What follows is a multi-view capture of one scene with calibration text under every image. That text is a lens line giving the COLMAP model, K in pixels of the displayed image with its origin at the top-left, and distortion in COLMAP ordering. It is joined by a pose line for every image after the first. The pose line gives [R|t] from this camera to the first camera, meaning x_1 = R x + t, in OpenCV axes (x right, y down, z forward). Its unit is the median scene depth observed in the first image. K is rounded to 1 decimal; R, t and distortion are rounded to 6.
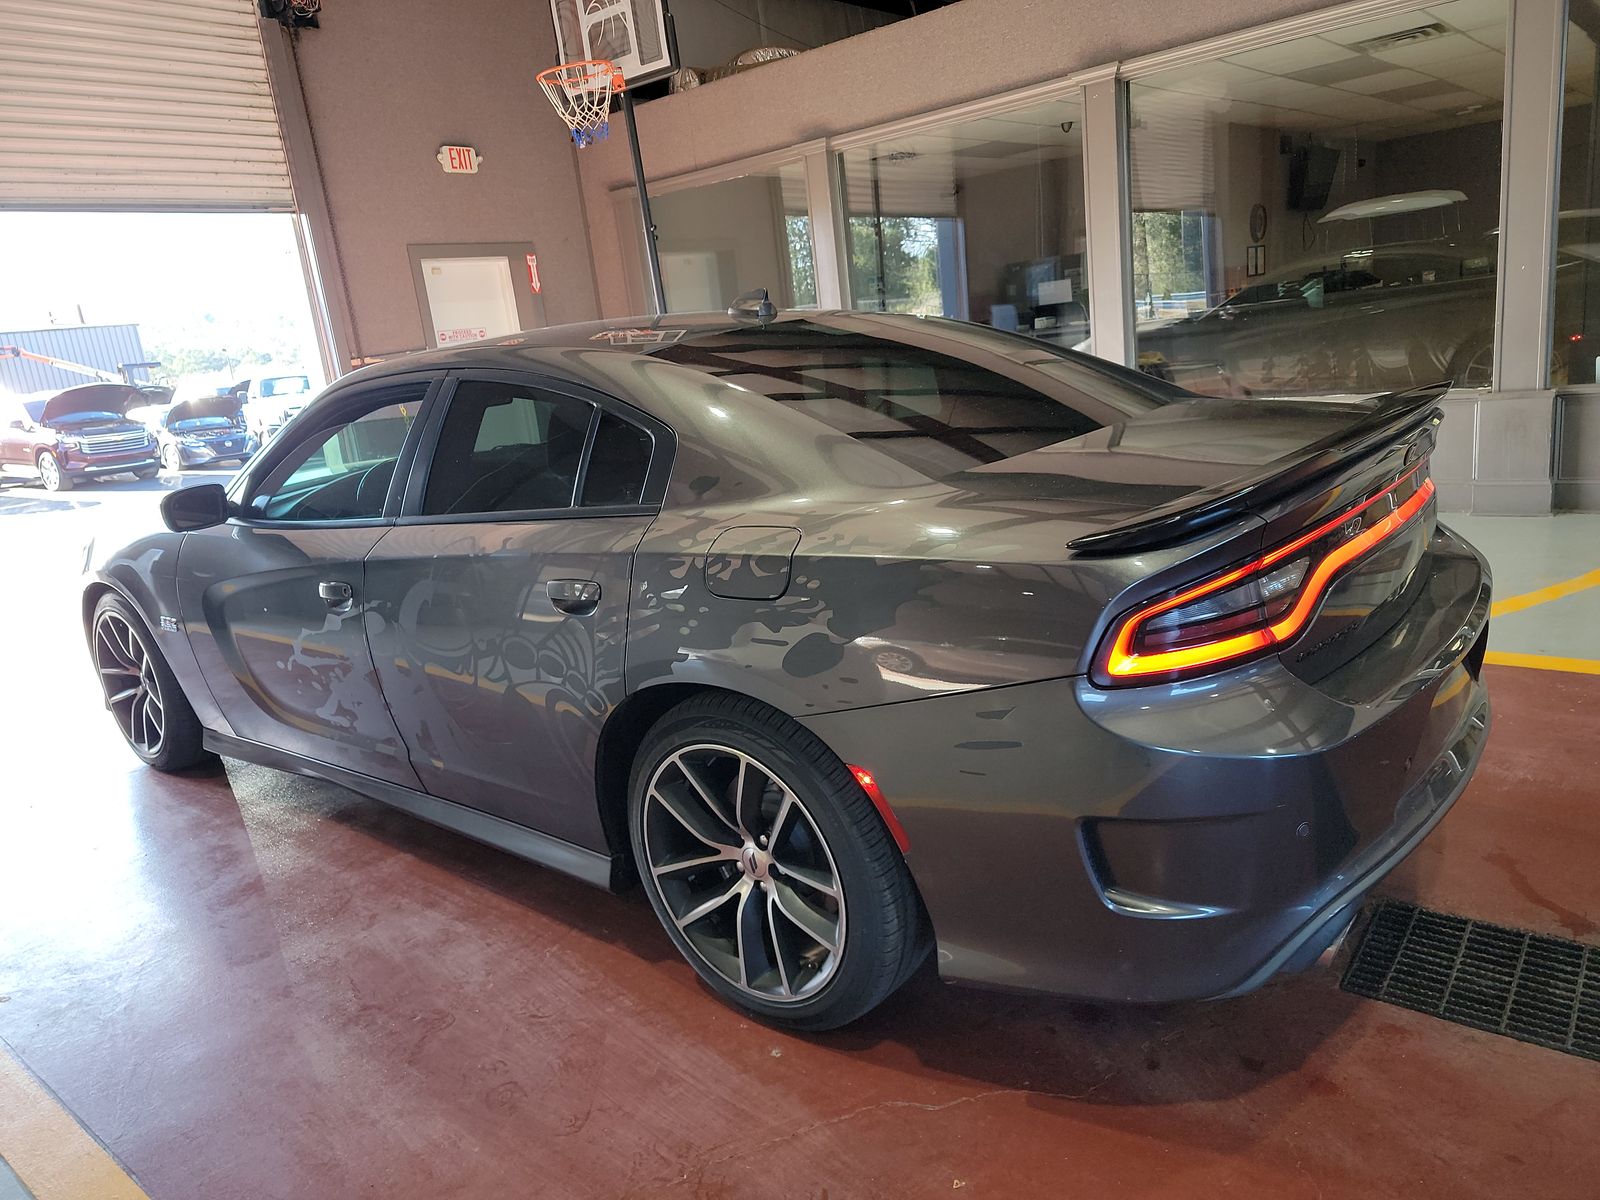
lens RADIAL K [[1084.6, 0, 800.0], [0, 1084.6, 600.0], [0, 0, 1]] dist [0.073919, -0.052969]
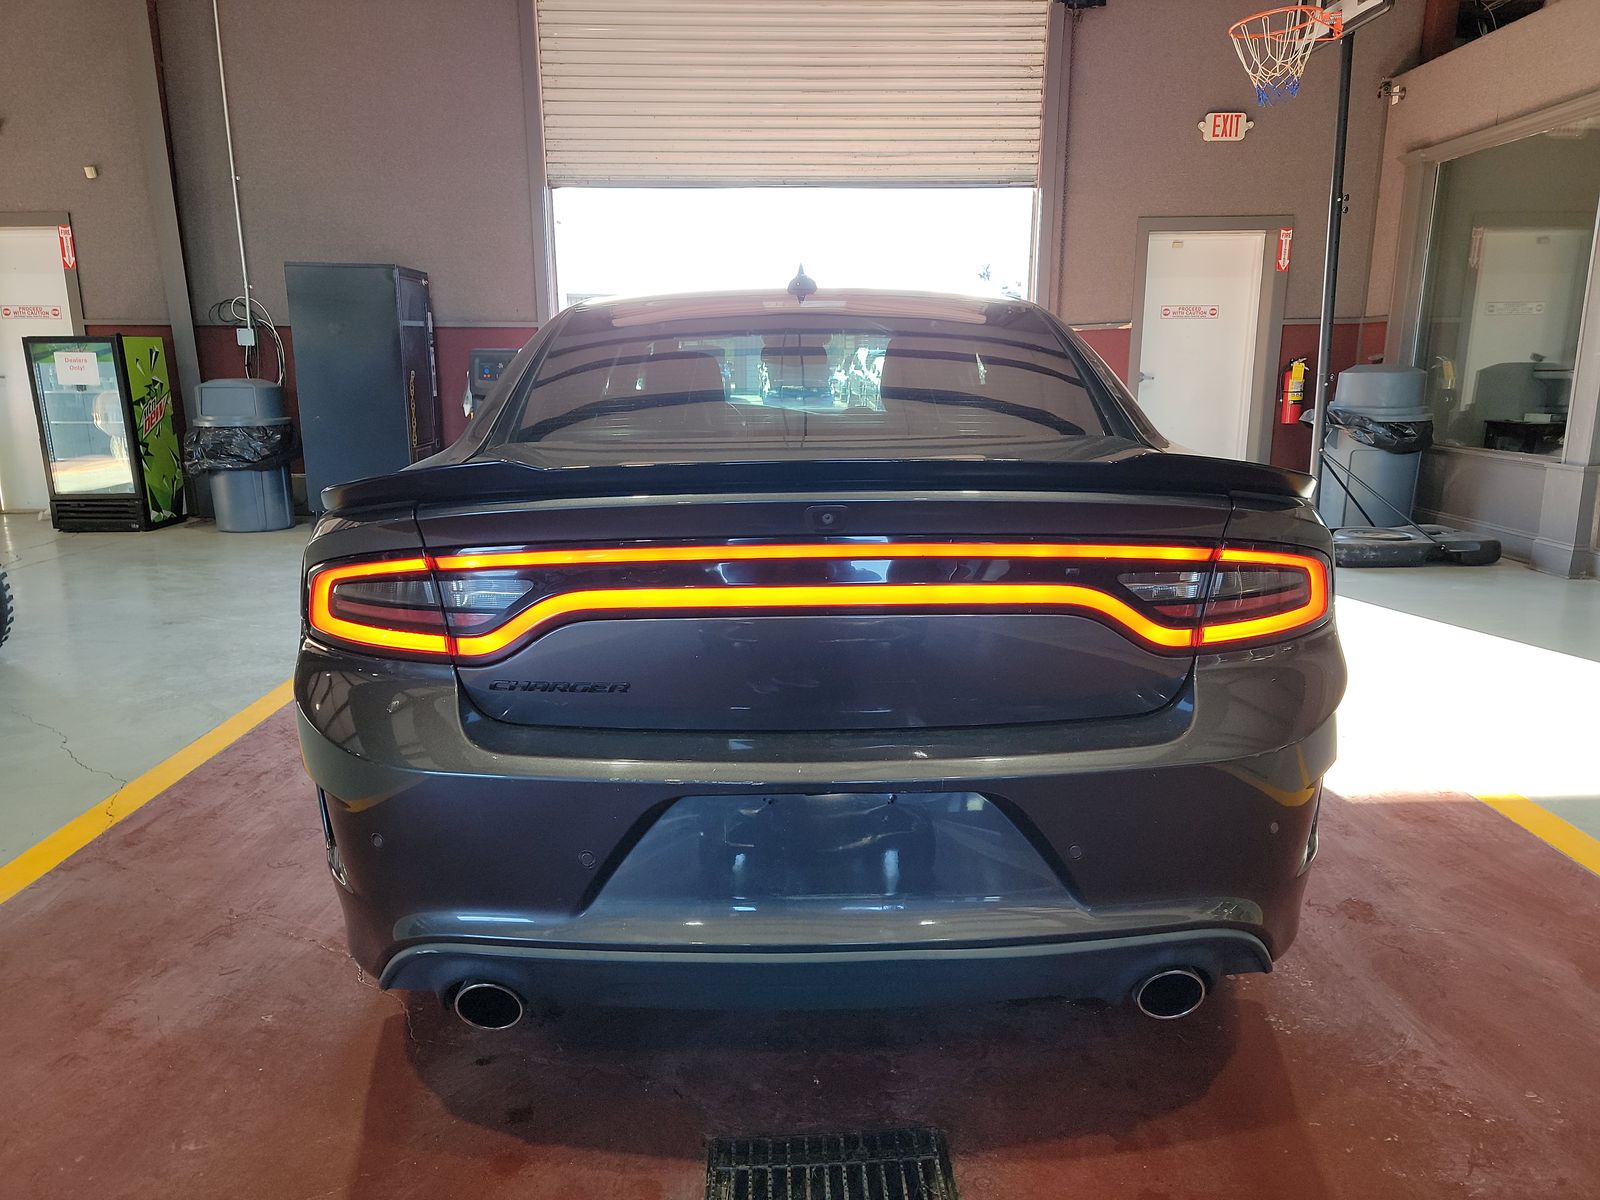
lens RADIAL K [[1125.0, 0, 800.0], [0, 1125.0, 600.0], [0, 0, 1]] dist [0.046662, -0.003220]
pose [[0.646976, 0.261817, -0.716152, 0.290241], [-0.254067, 0.959553, 0.121276, -0.041903], [0.718938, 0.103488, 0.687327, 0.122766]]
